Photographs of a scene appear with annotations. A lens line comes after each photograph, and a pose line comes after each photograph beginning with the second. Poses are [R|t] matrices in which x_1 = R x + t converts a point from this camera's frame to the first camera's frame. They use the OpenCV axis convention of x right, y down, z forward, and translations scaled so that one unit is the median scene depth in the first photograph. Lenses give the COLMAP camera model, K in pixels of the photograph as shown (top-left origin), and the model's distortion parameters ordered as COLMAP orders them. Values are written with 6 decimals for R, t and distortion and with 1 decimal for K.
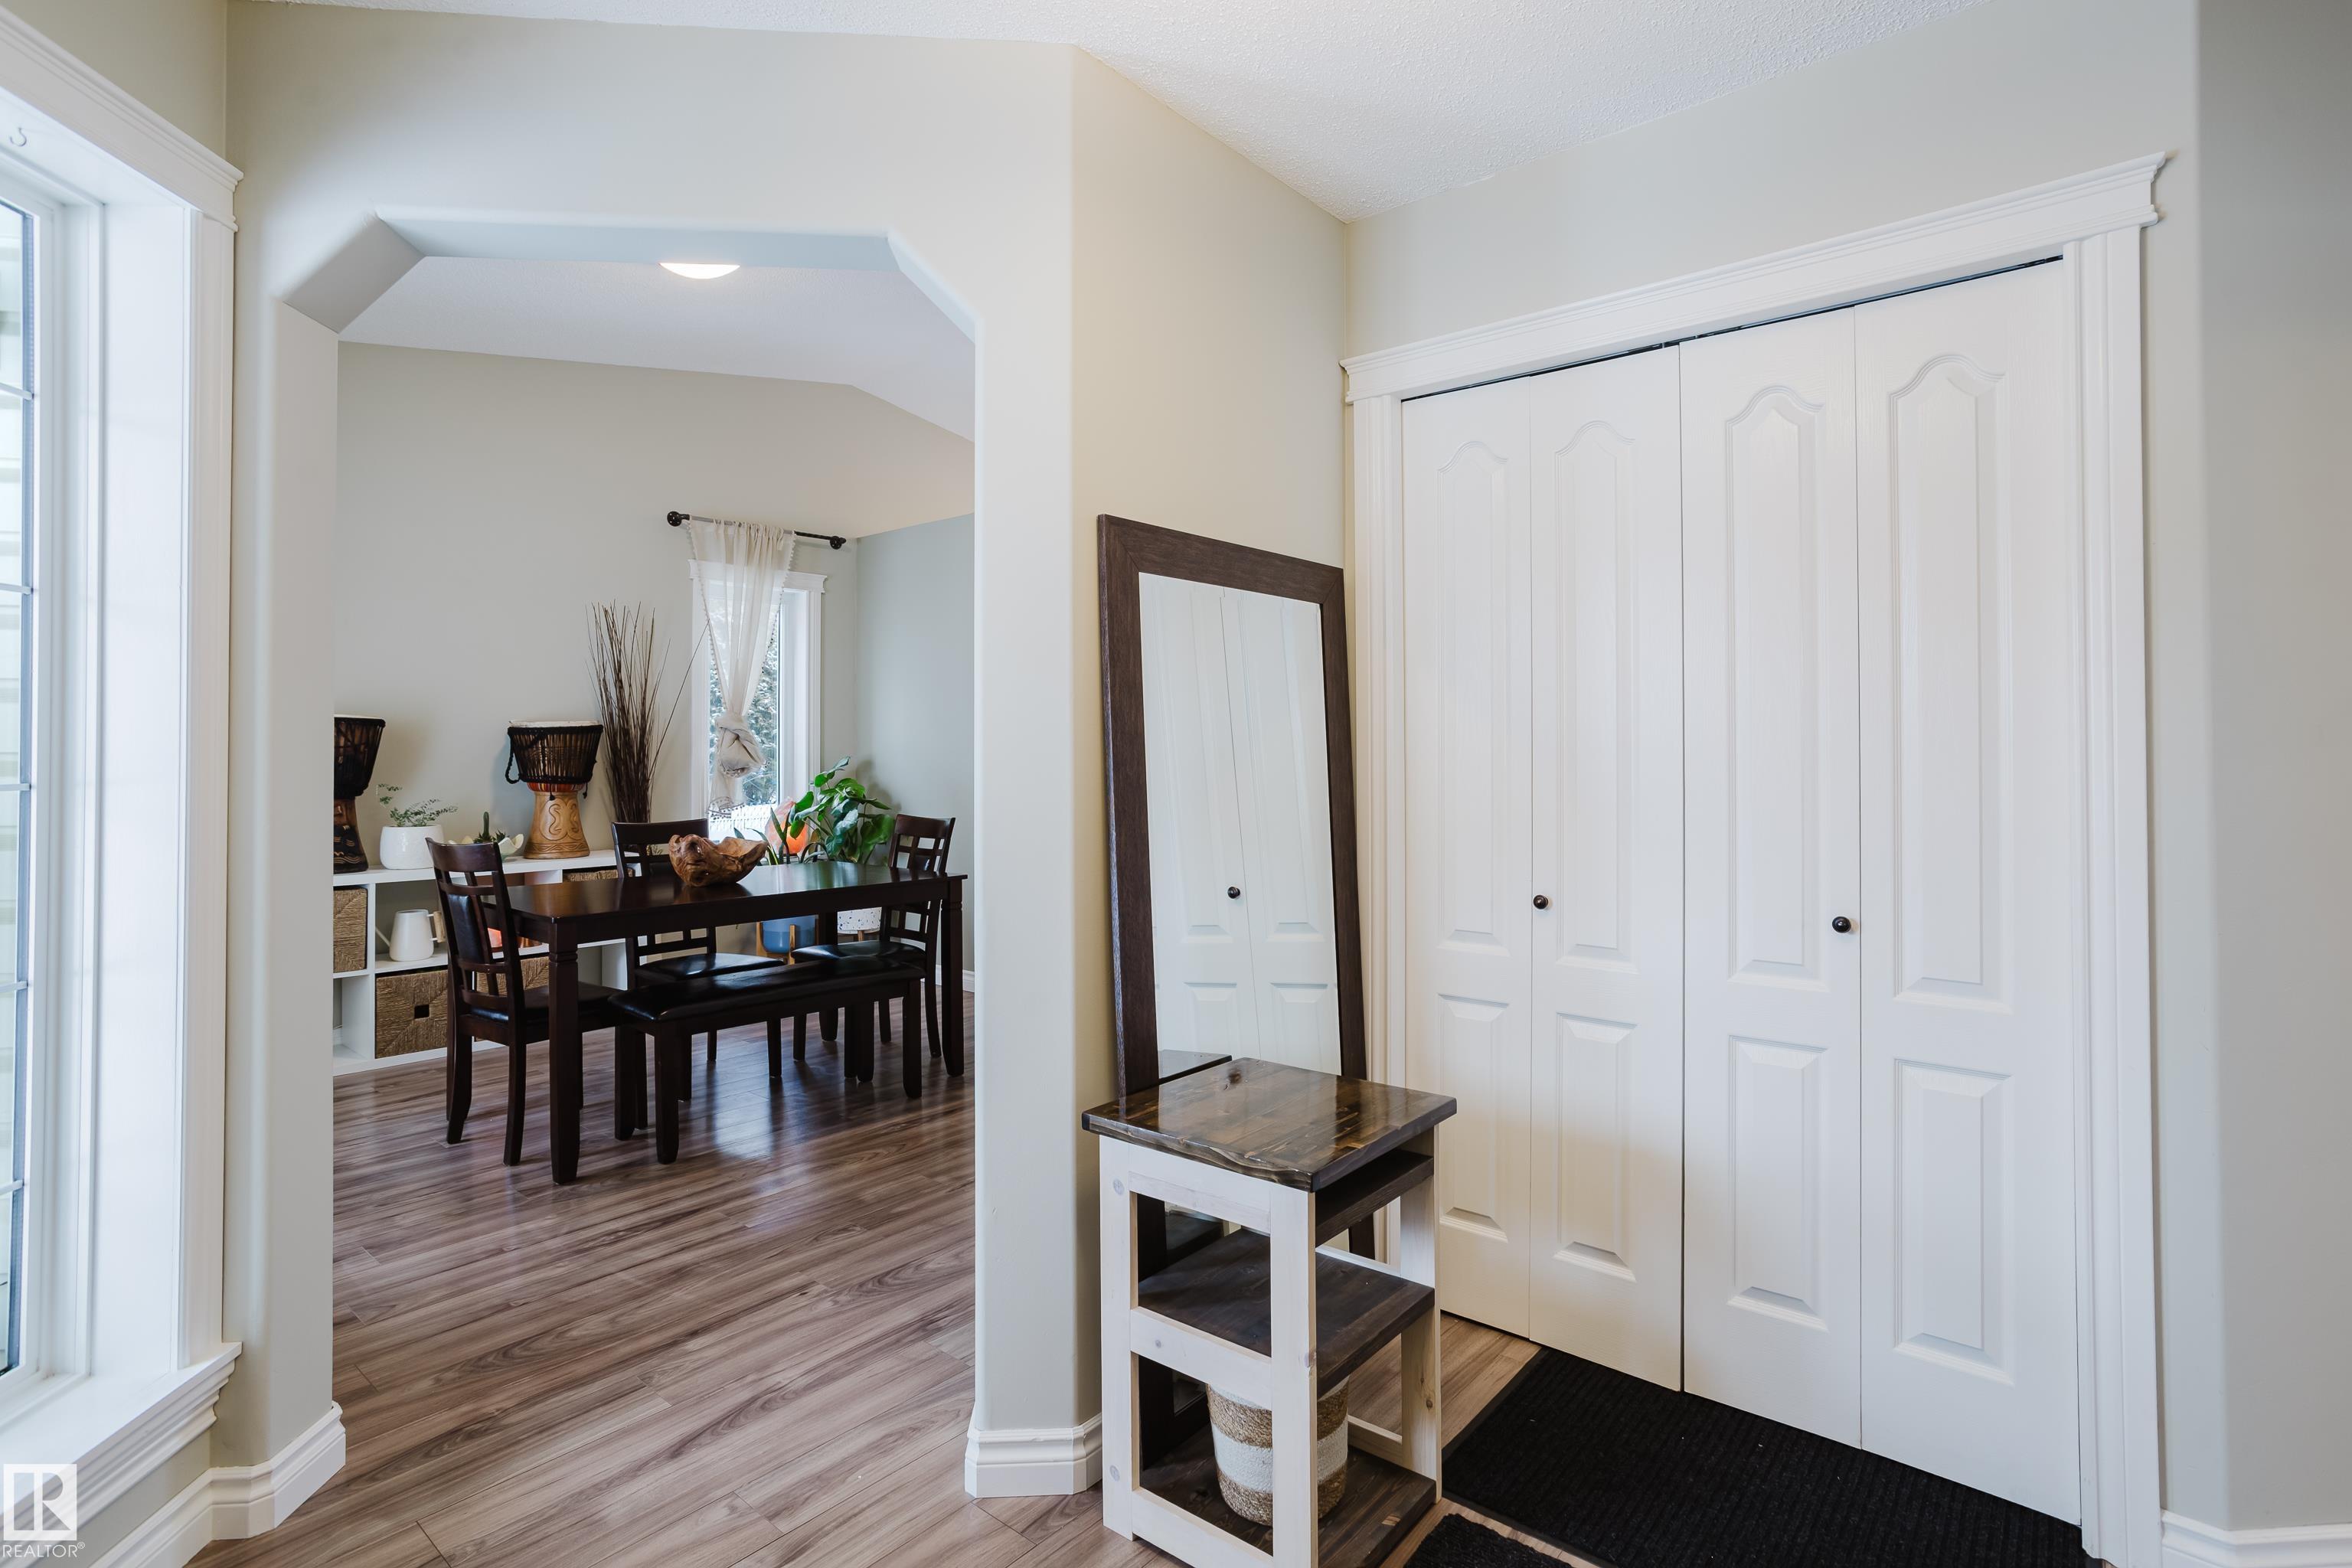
lens RADIAL K [[1151.5, 0, 1169.2], [0, 1151.5, 715.3], [0, 0, 1]] dist [-0.041826, 0.027863]
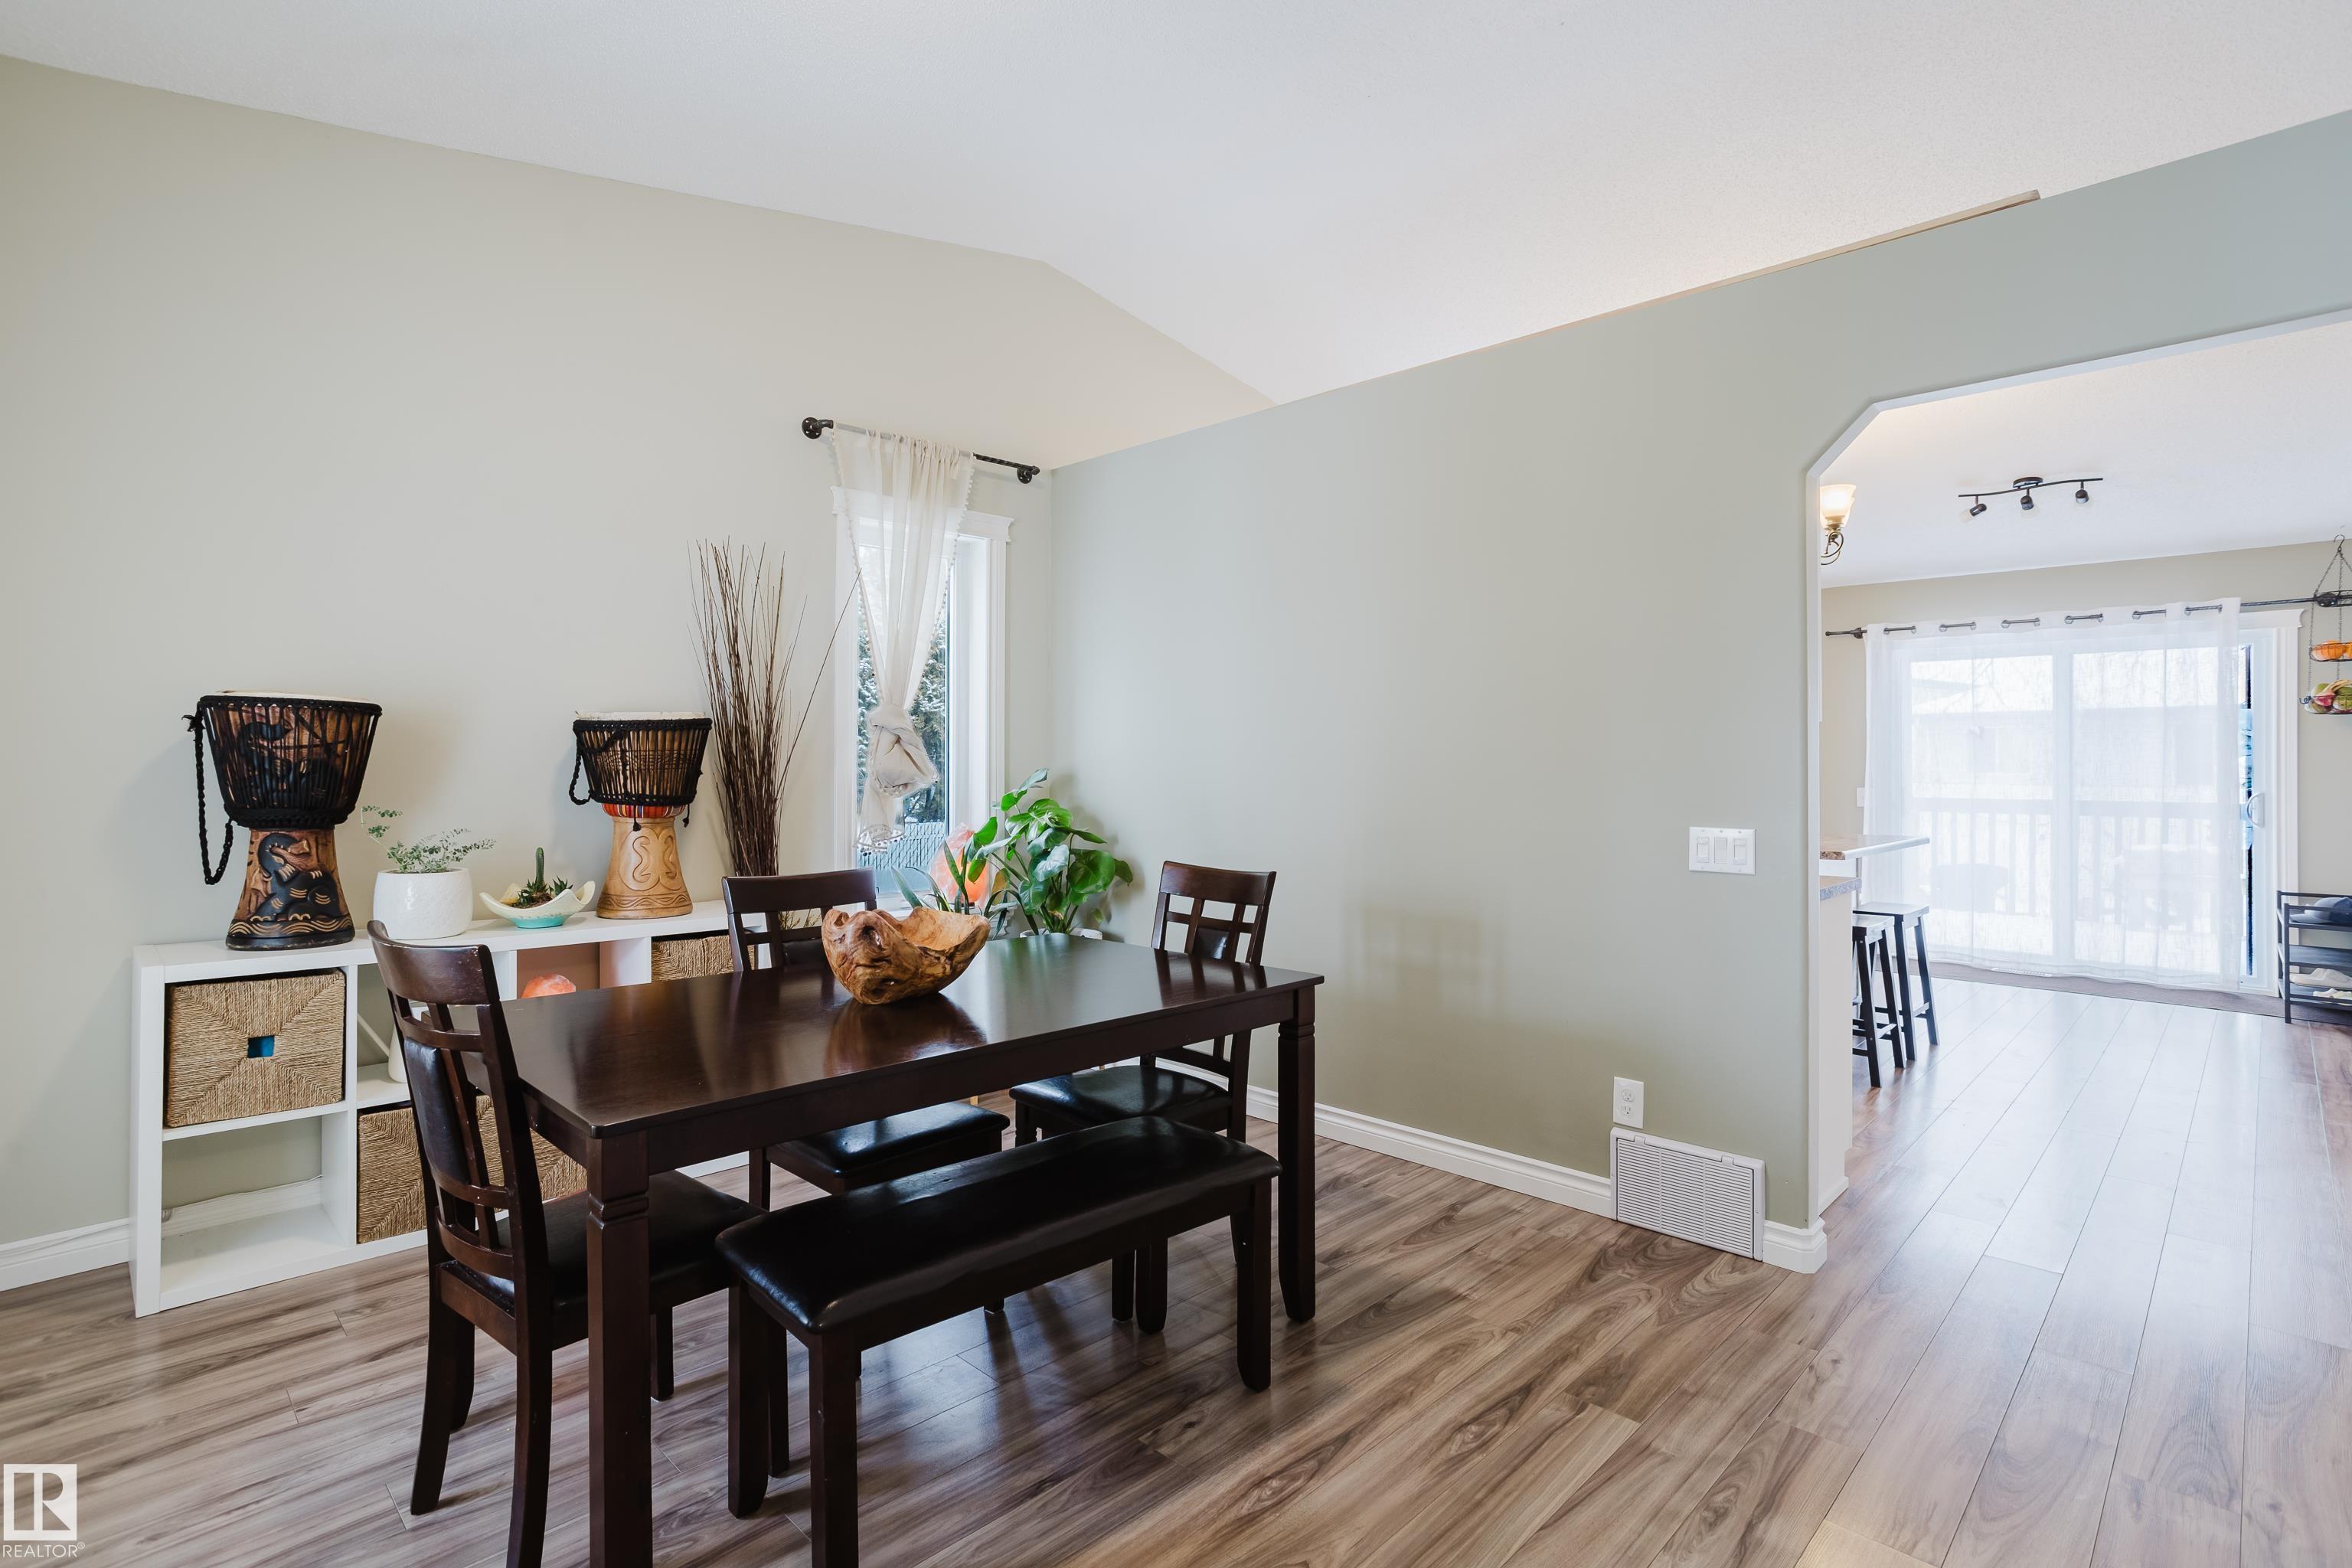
lens RADIAL K [[1135.3, 0, 1181.2], [0, 1135.3, 749.2], [0, 0, 1]] dist [-0.049469, 0.027172]
pose [[0.997395, 0.007999, -0.071695, -0.176836], [-0.006790, 0.999831, 0.017091, 0.013603], [0.071819, -0.016560, 0.997280, 0.367214]]
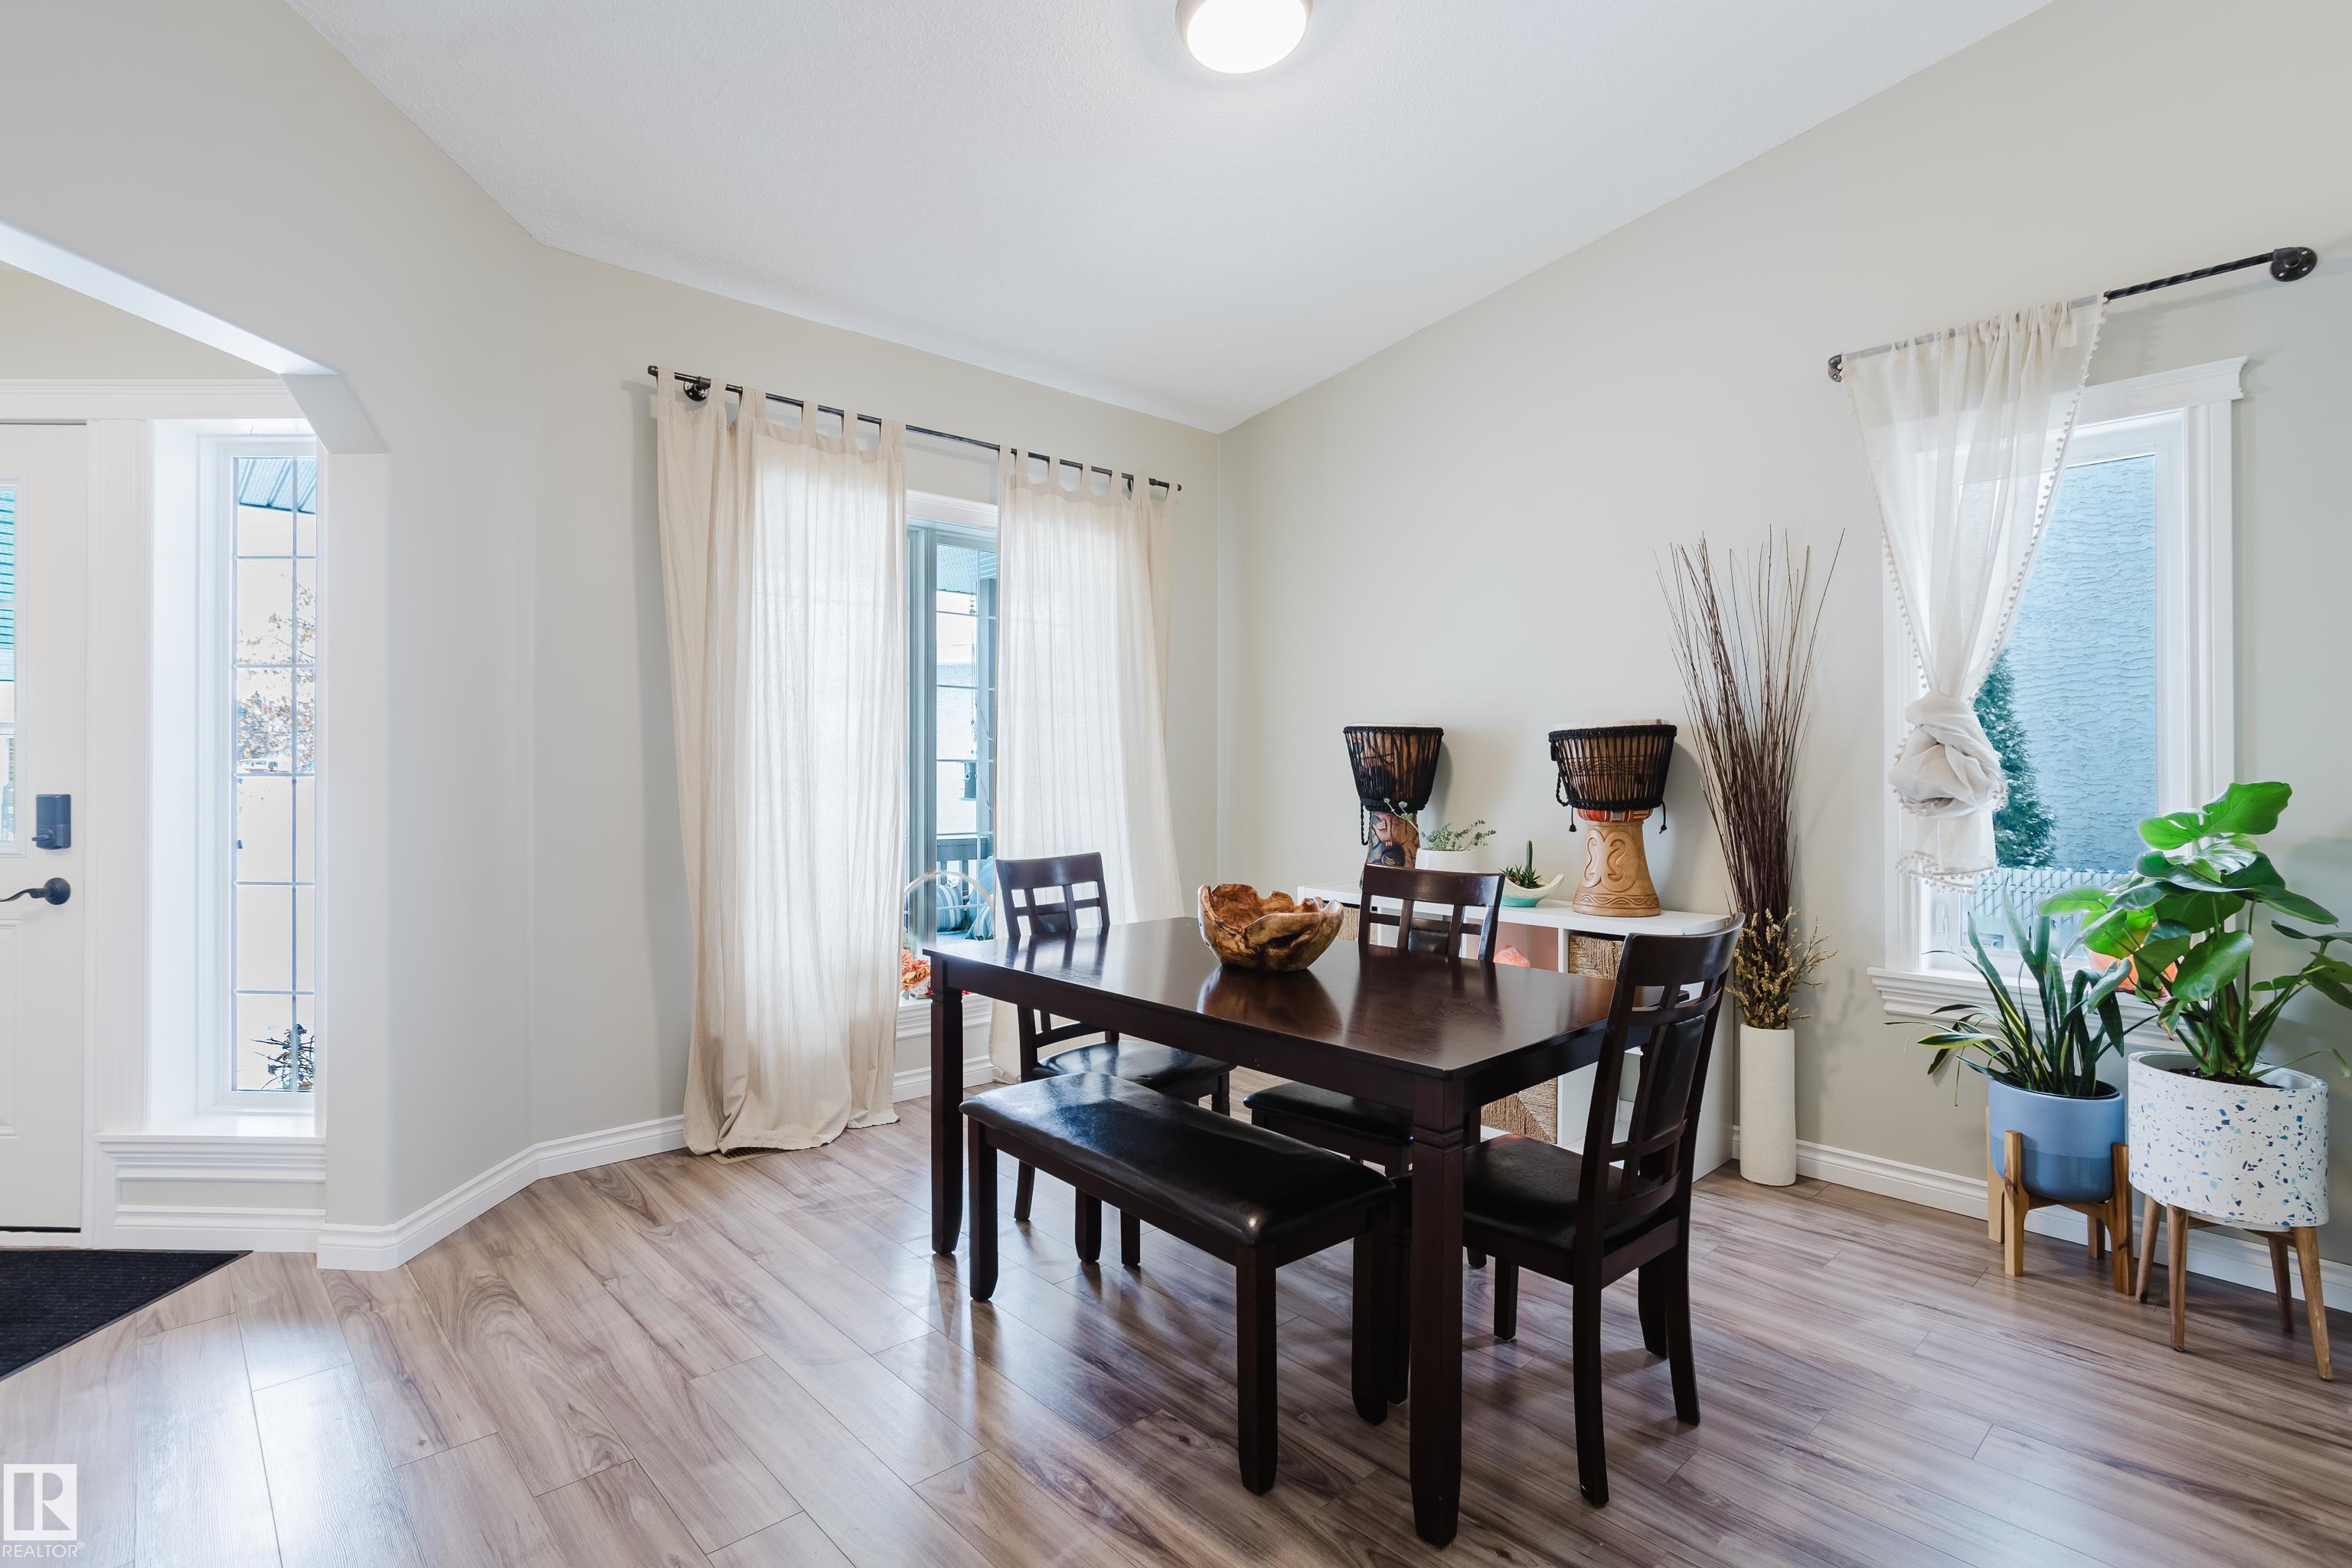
lens RADIAL K [[1135.3, 0, 1181.2], [0, 1135.3, 749.2], [0, 0, 1]] dist [-0.049469, 0.027172]
pose [[-0.112946, -0.007211, -0.993575, 0.197021], [0.025592, 0.999621, -0.010164, 0.023096], [0.993271, -0.026575, -0.112719, 0.817357]]
